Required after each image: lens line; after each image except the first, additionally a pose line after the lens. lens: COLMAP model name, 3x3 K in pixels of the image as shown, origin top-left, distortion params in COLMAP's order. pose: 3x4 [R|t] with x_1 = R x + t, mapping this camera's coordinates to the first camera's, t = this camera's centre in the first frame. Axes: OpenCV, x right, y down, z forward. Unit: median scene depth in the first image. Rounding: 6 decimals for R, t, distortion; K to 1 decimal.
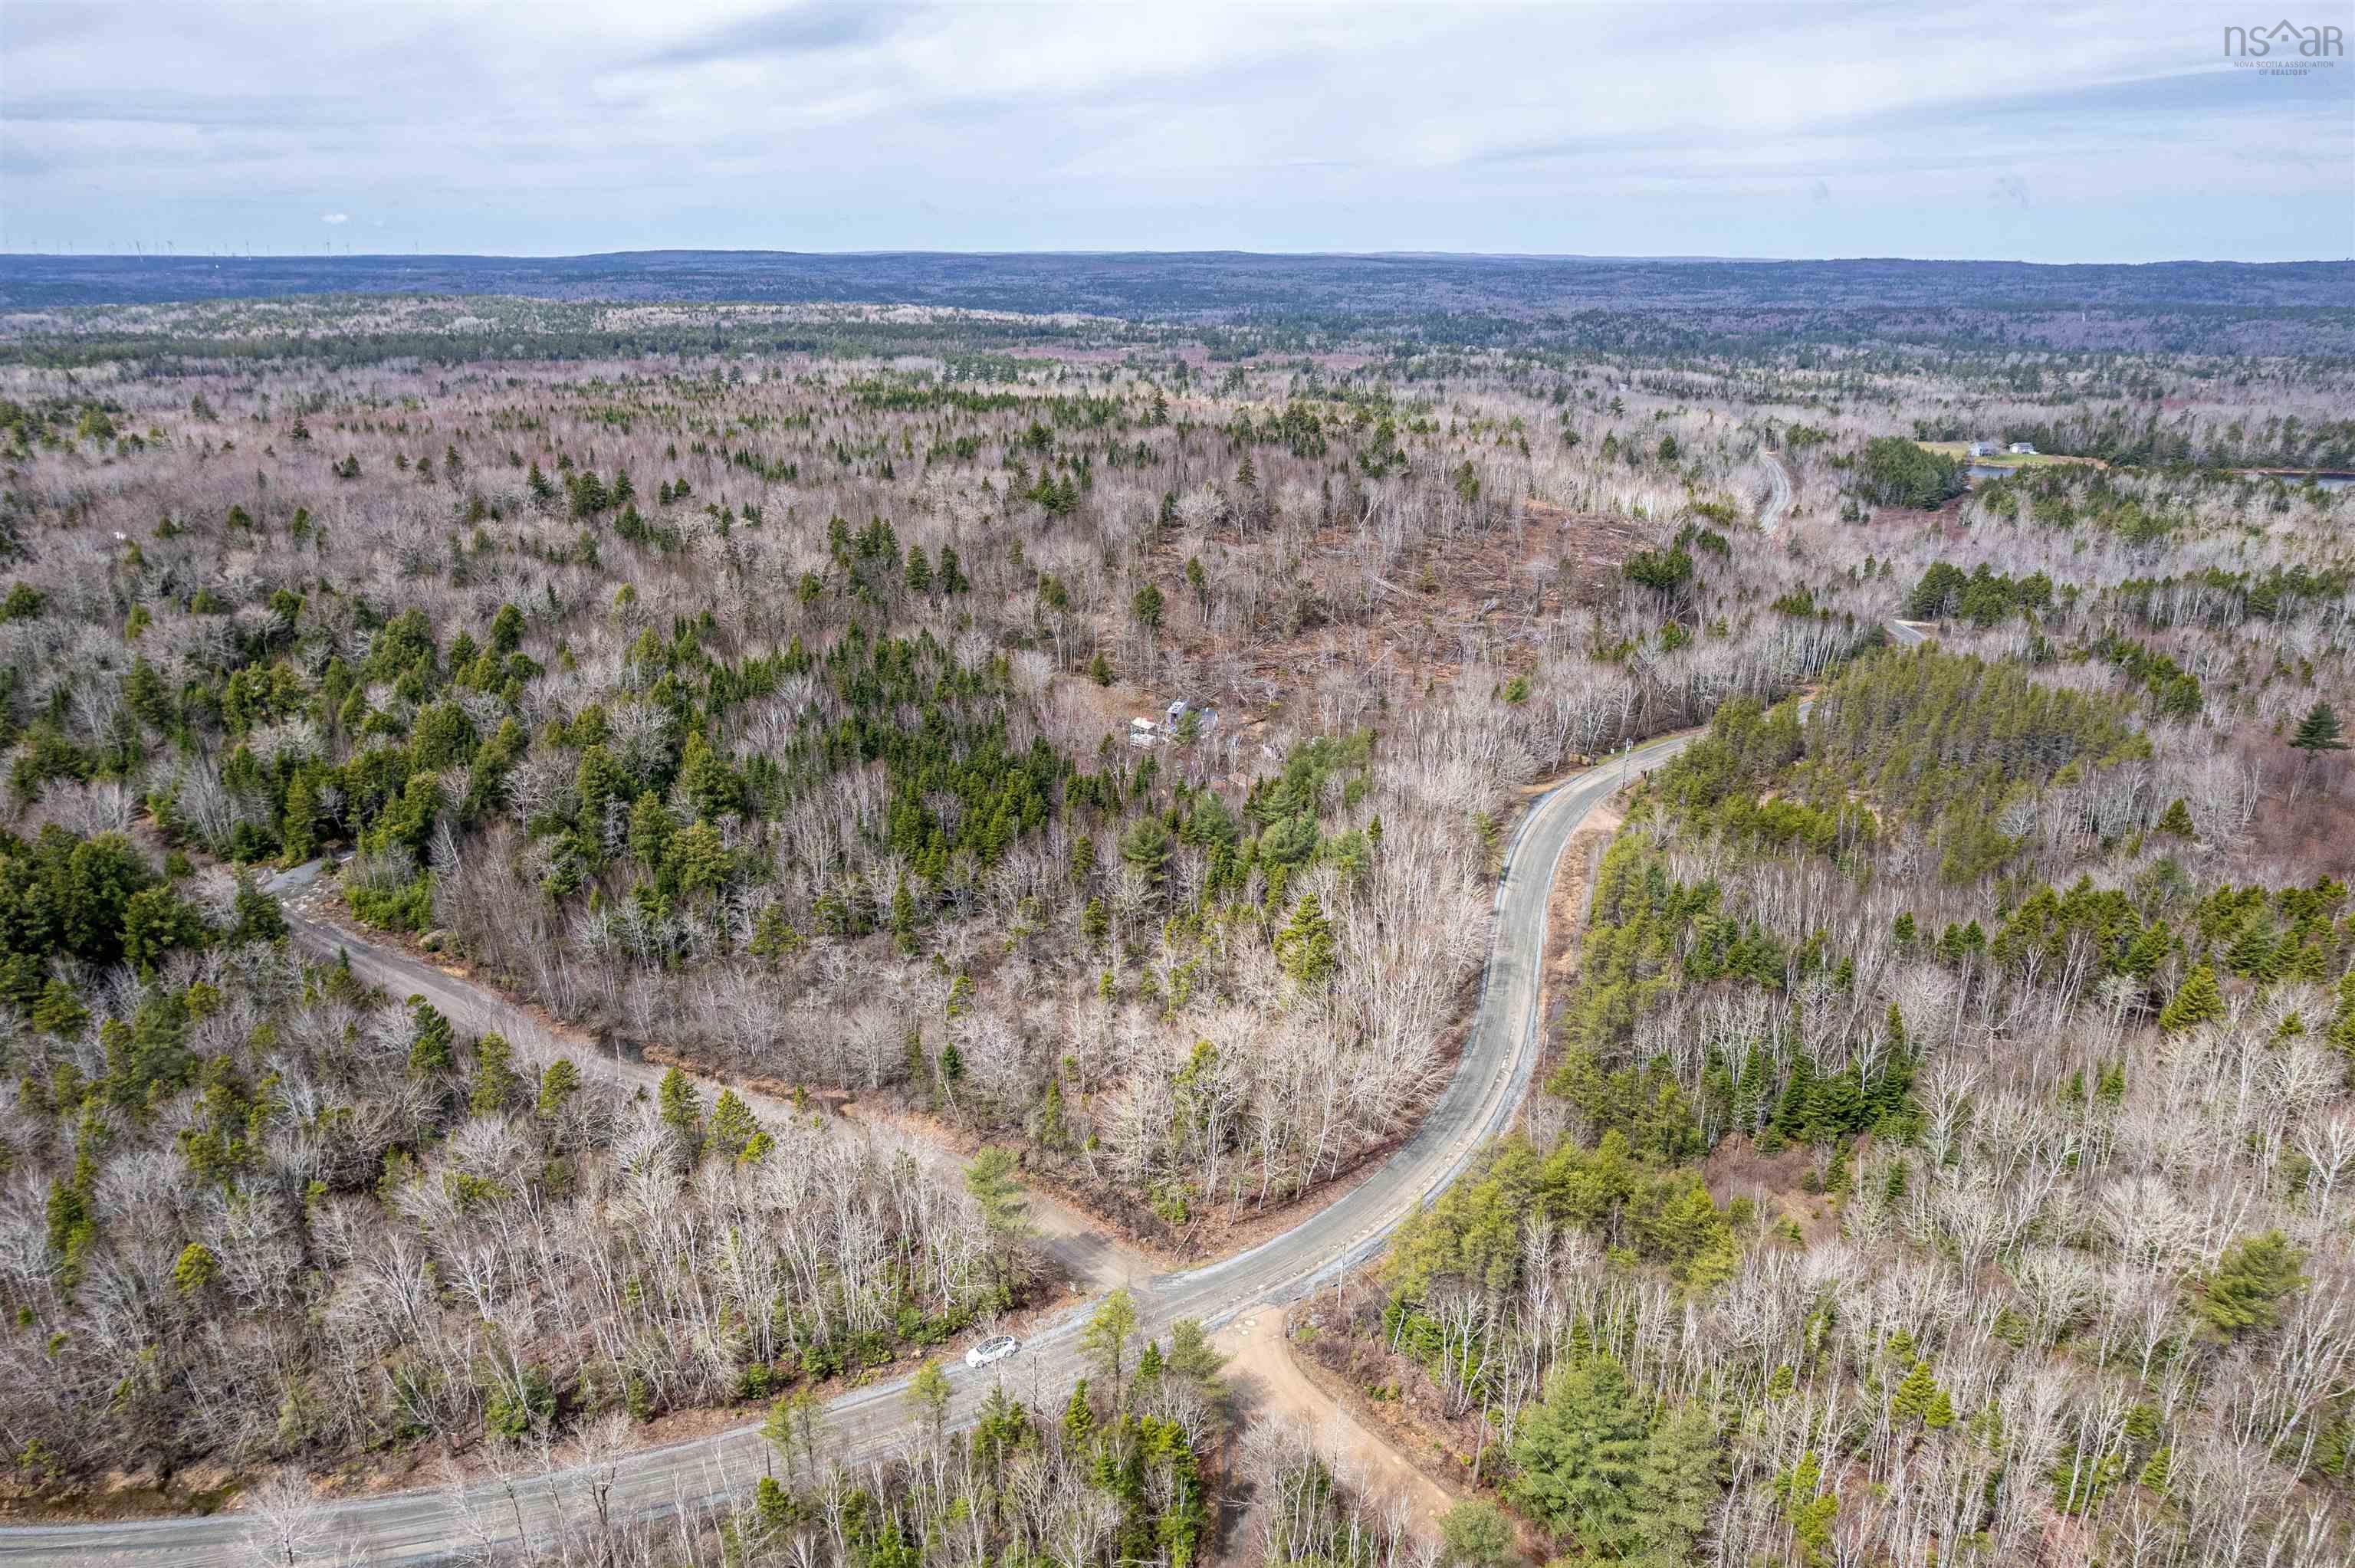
lens RADIAL K [[1541.5, 0, 1160.2], [0, 1541.5, 792.3], [0, 0, 1]] dist [-0.045617, 0.048223]
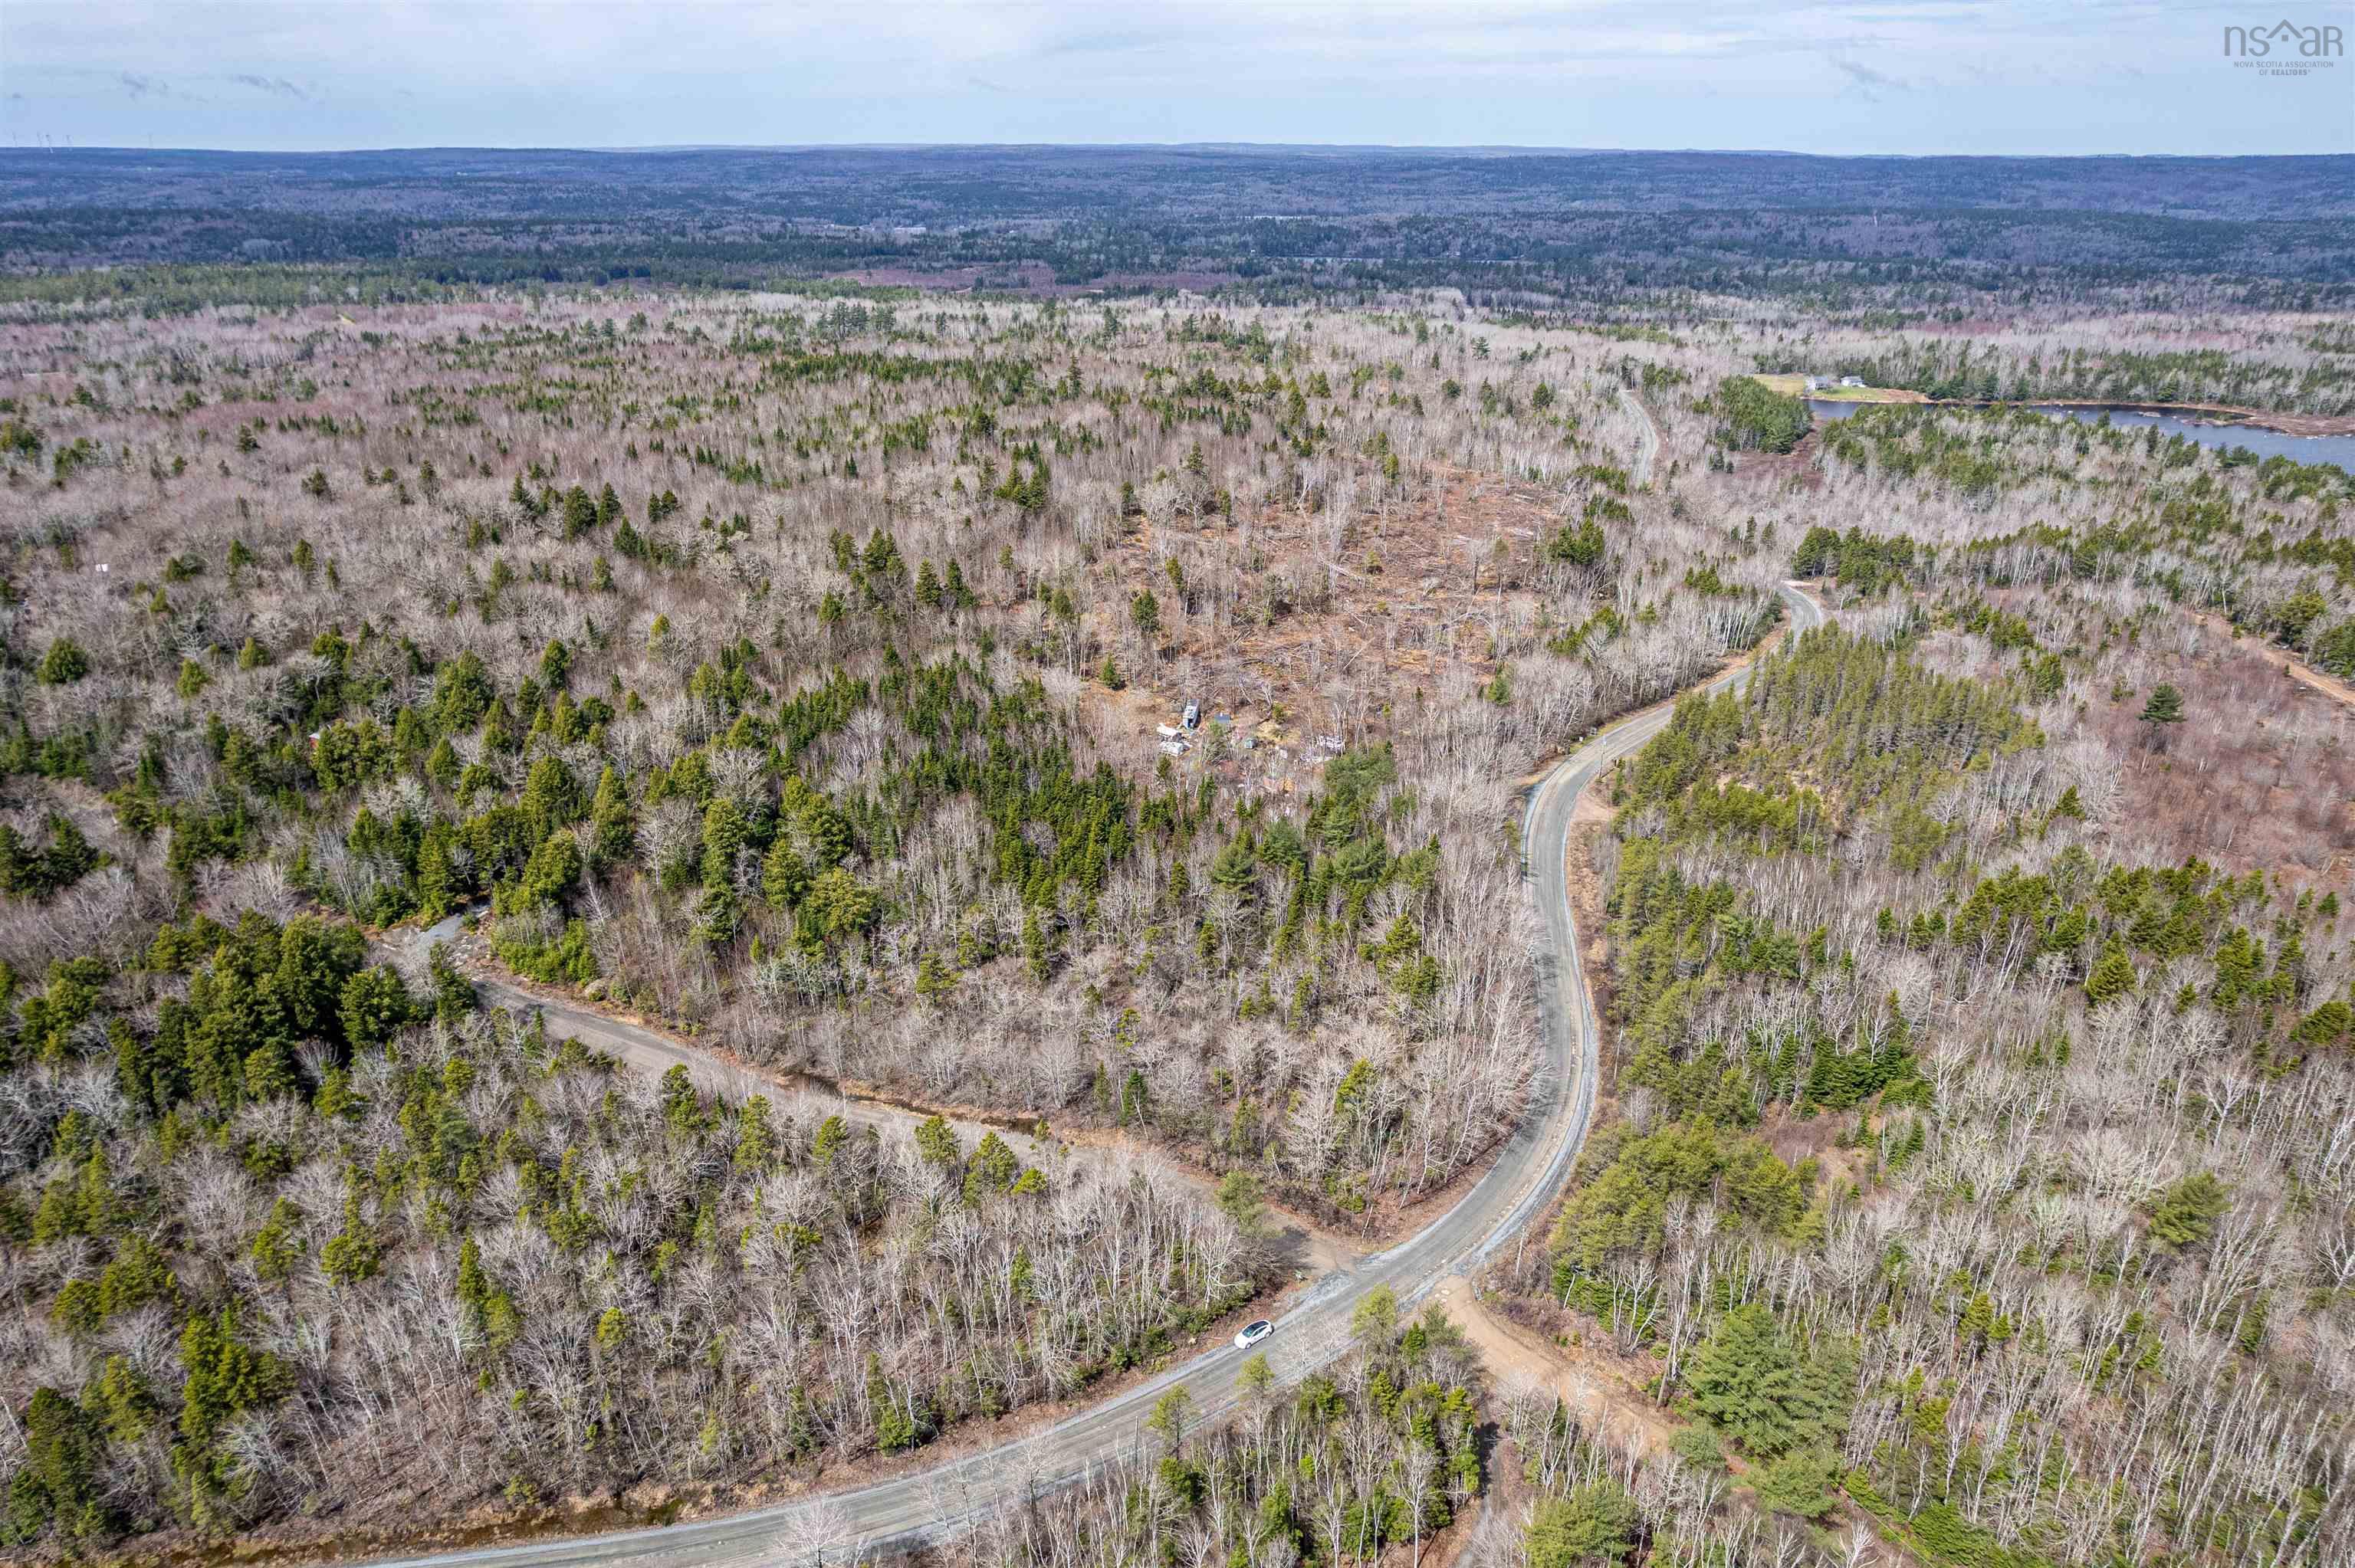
lens RADIAL K [[1541.5, 0, 1165.5], [0, 1541.5, 795.6], [0, 0, 1]] dist [-0.045617, 0.048223]
pose [[0.992700, -0.048258, 0.110532, -0.164799], [0.040961, 0.996887, 0.067361, -0.088494], [-0.113439, -0.062342, 0.991587, -0.113331]]
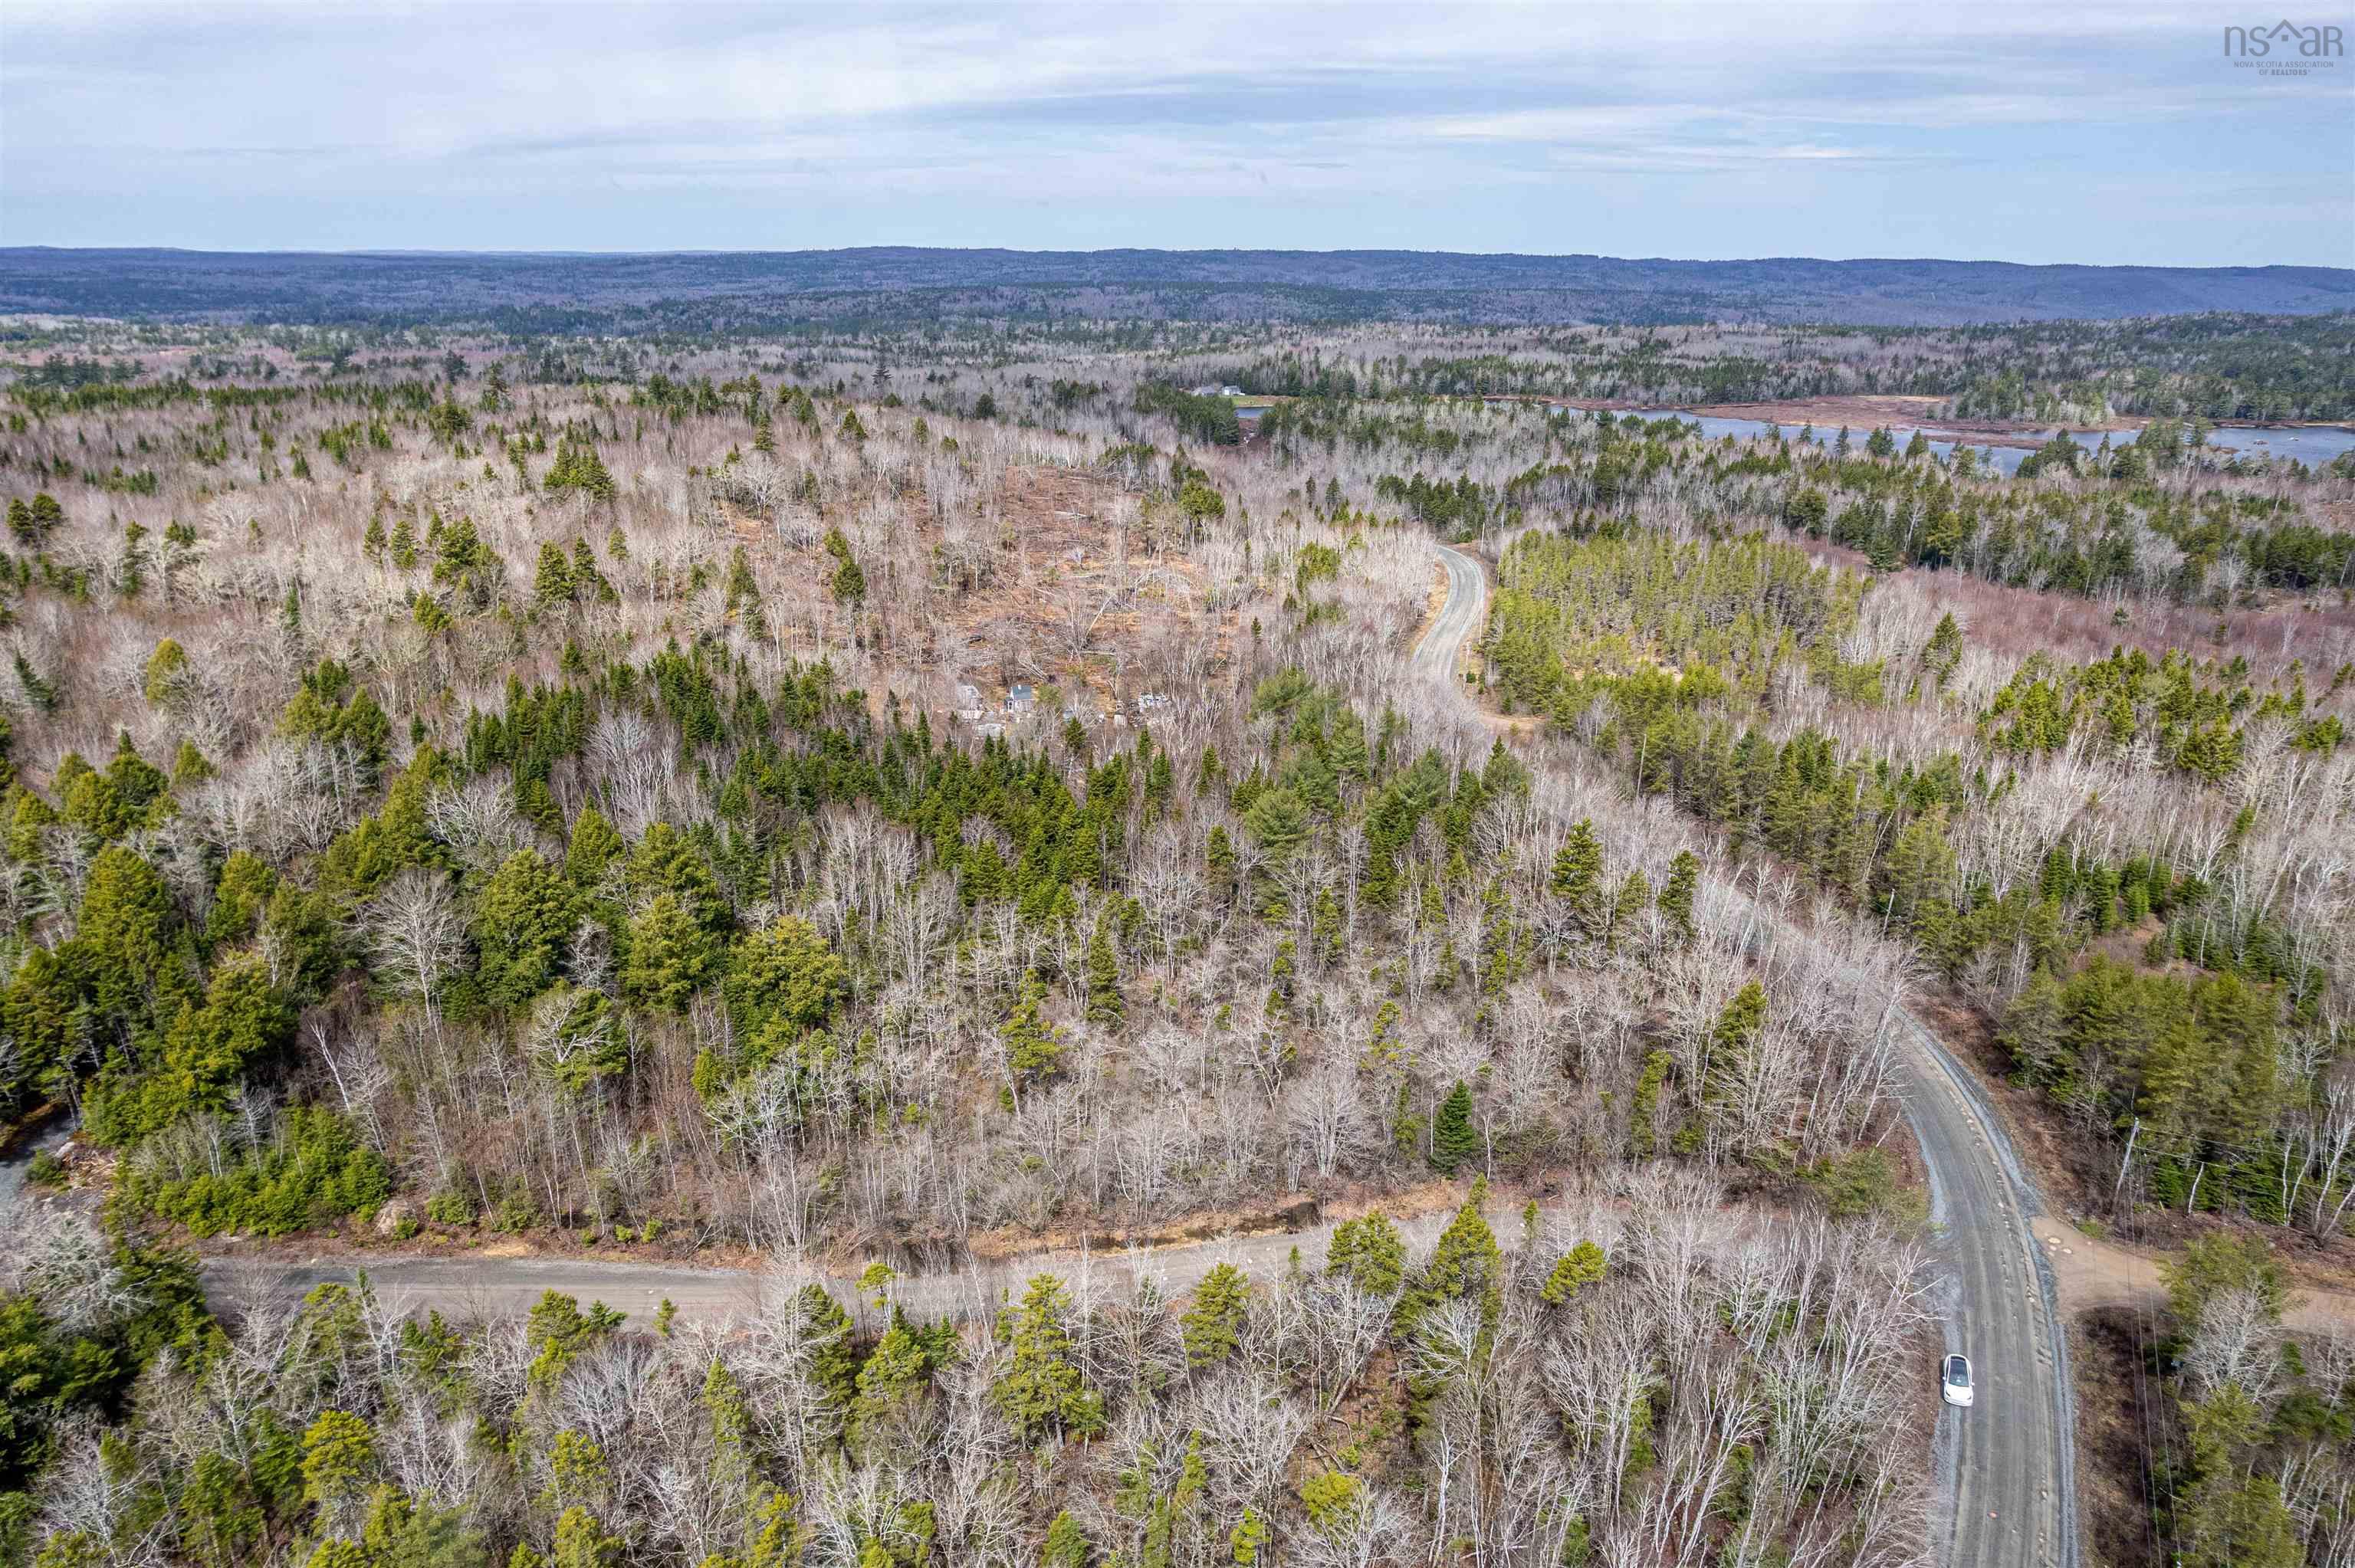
lens RADIAL K [[1541.5, 0, 1173.2], [0, 1541.5, 763.3], [0, 0, 1]] dist [-0.045617, 0.048223]
pose [[0.819692, -0.182652, 0.542903, -0.460897], [0.190615, 0.980759, 0.042167, -0.038912], [-0.540159, 0.068922, 0.838736, 0.294888]]
